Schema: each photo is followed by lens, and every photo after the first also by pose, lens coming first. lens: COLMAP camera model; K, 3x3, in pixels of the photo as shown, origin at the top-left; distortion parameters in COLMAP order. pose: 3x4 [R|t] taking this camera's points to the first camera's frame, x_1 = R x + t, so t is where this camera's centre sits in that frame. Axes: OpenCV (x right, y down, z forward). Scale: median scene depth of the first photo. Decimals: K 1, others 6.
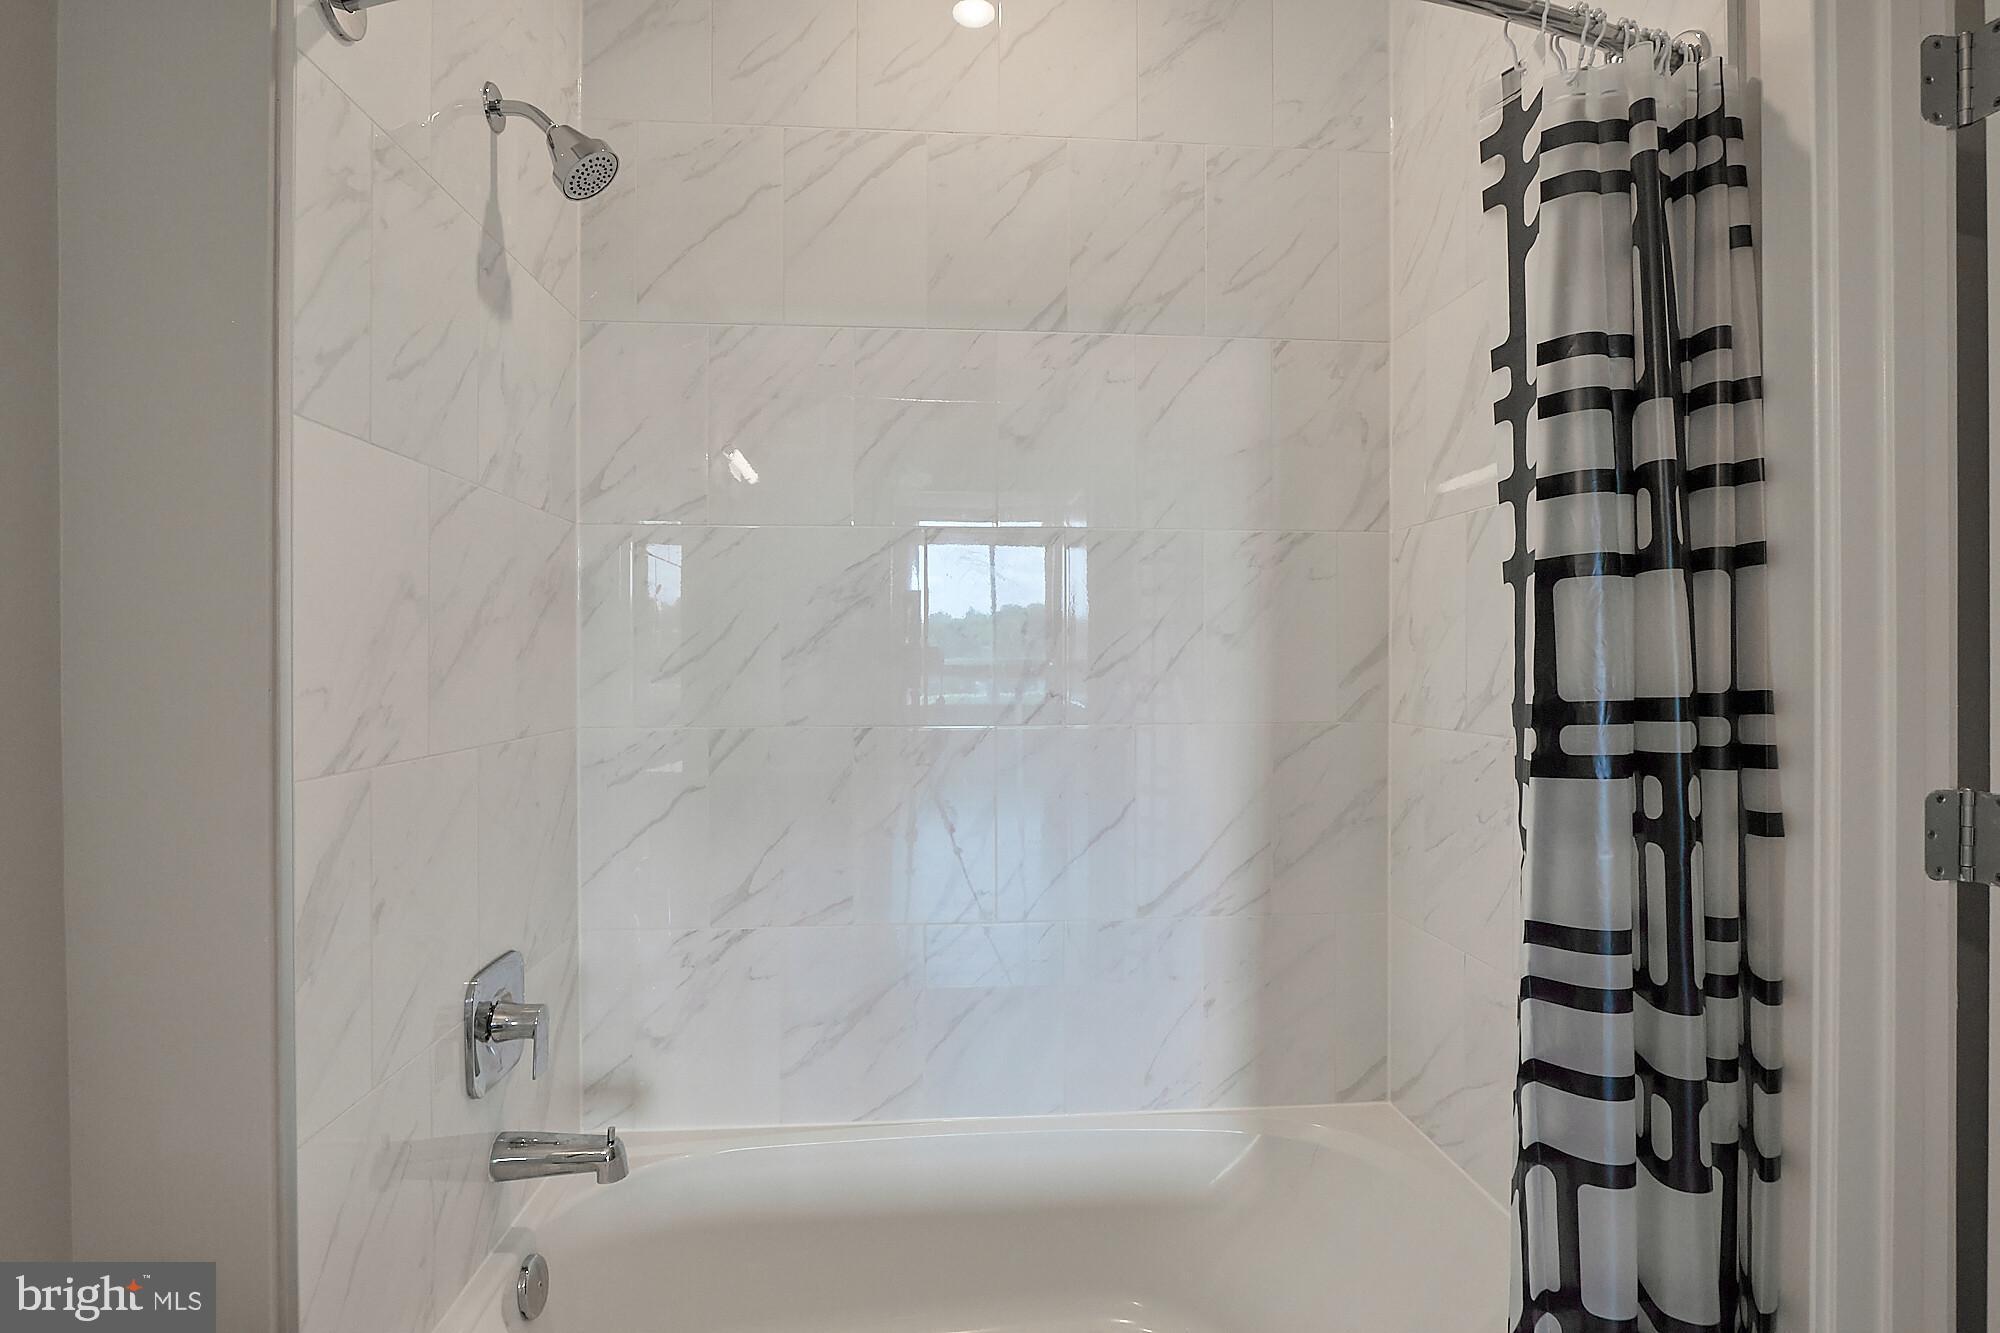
lens RADIAL K [[974.9, 0, 1000.4], [0, 974.9, 660.4], [0, 0, 1]] dist [-0.015667, 0.000519]
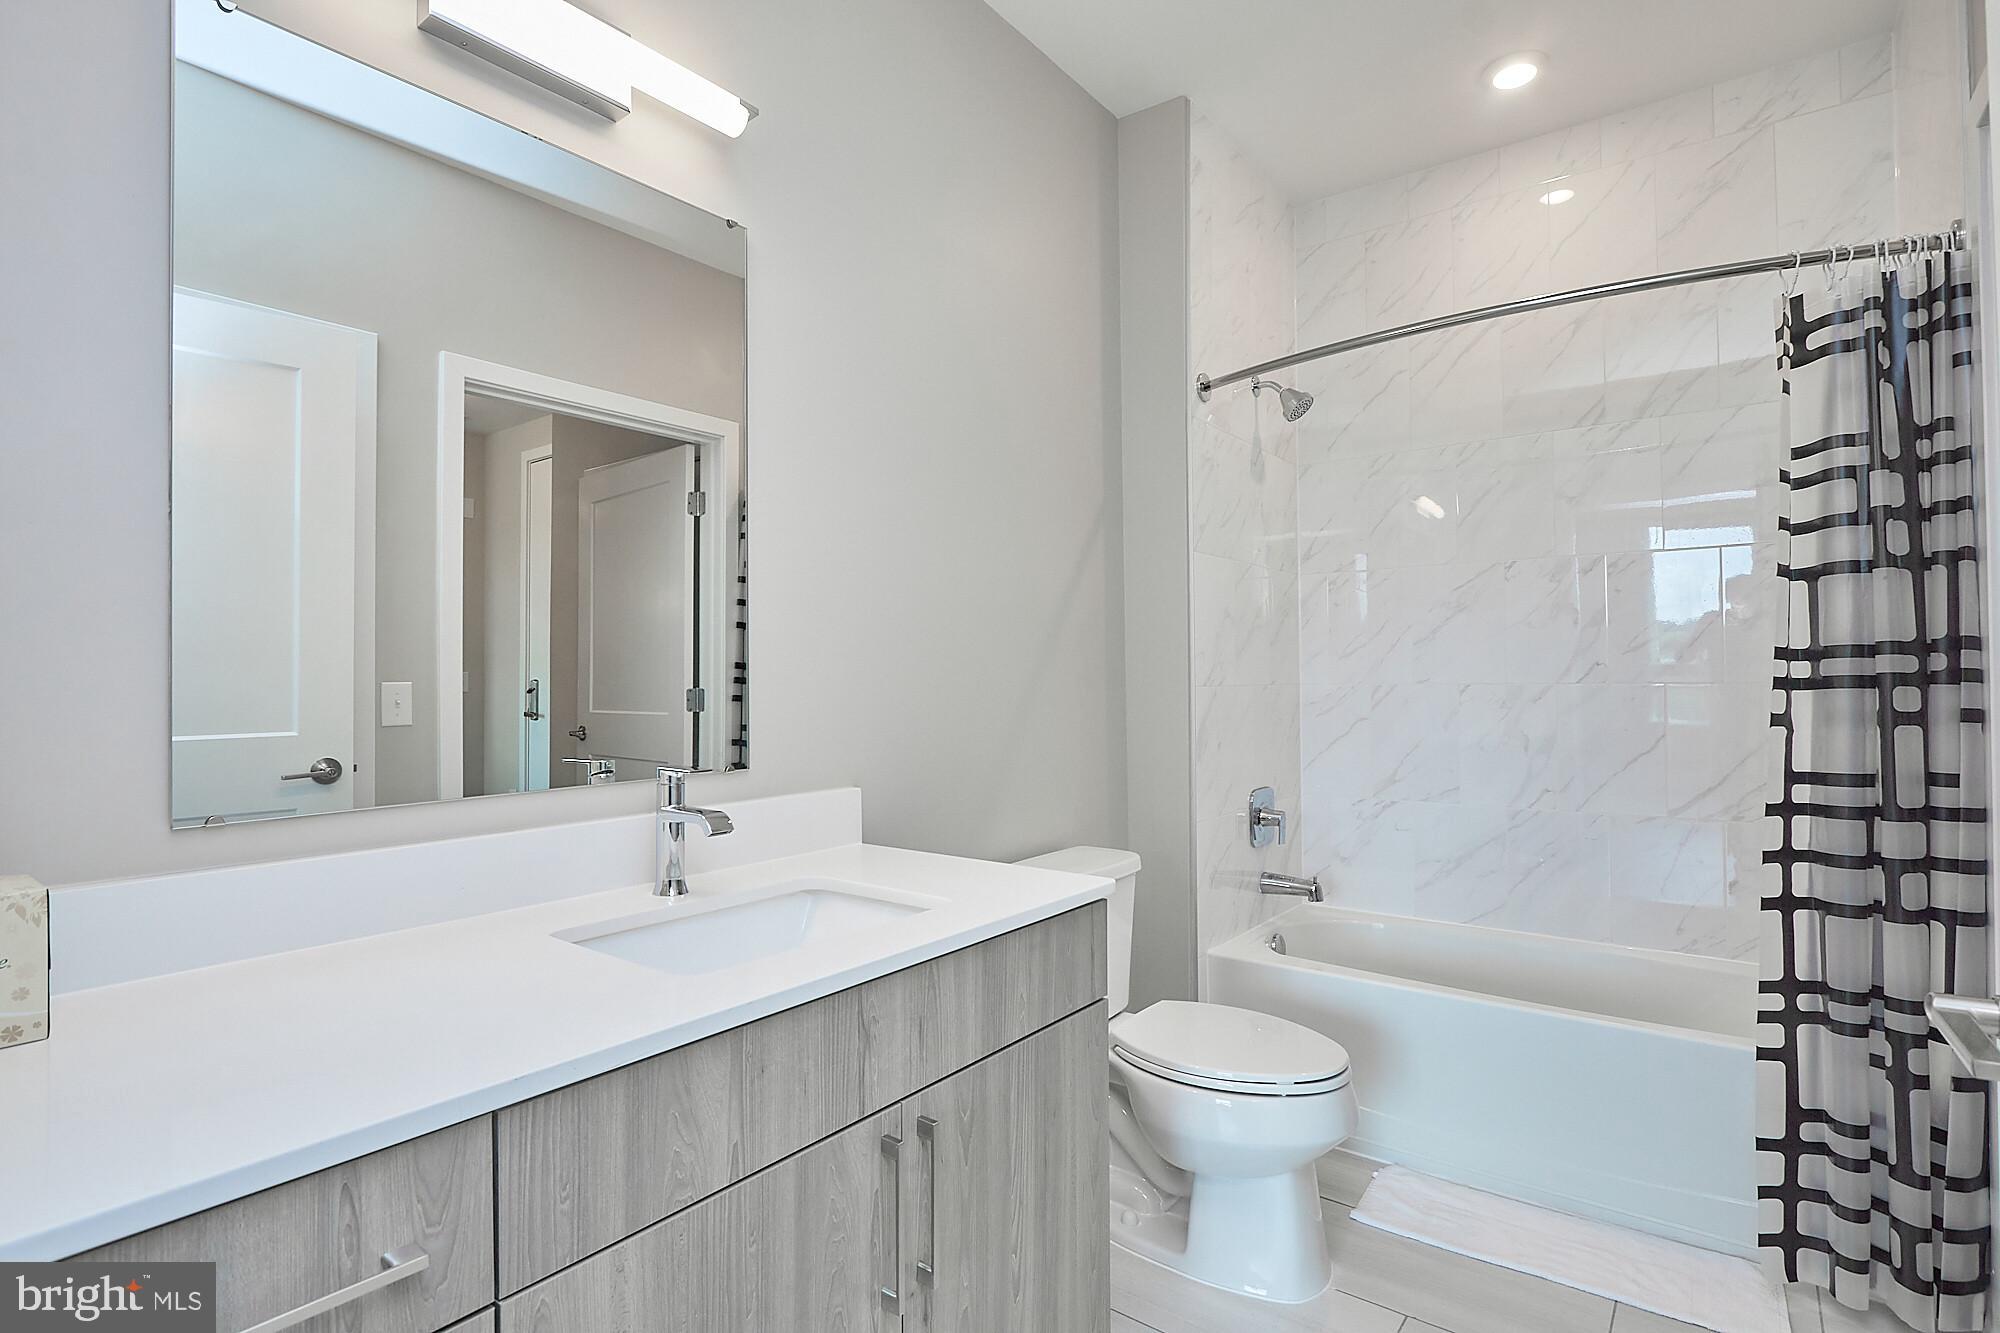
lens RADIAL K [[974.9, 0, 1000.4], [0, 974.9, 660.4], [0, 0, 1]] dist [-0.015667, 0.000519]
pose [[0.749205, -0.015813, -0.662149, 0.600075], [0.004798, 0.999818, -0.018449, 0.089773], [0.662321, 0.010645, 0.749145, -1.260583]]
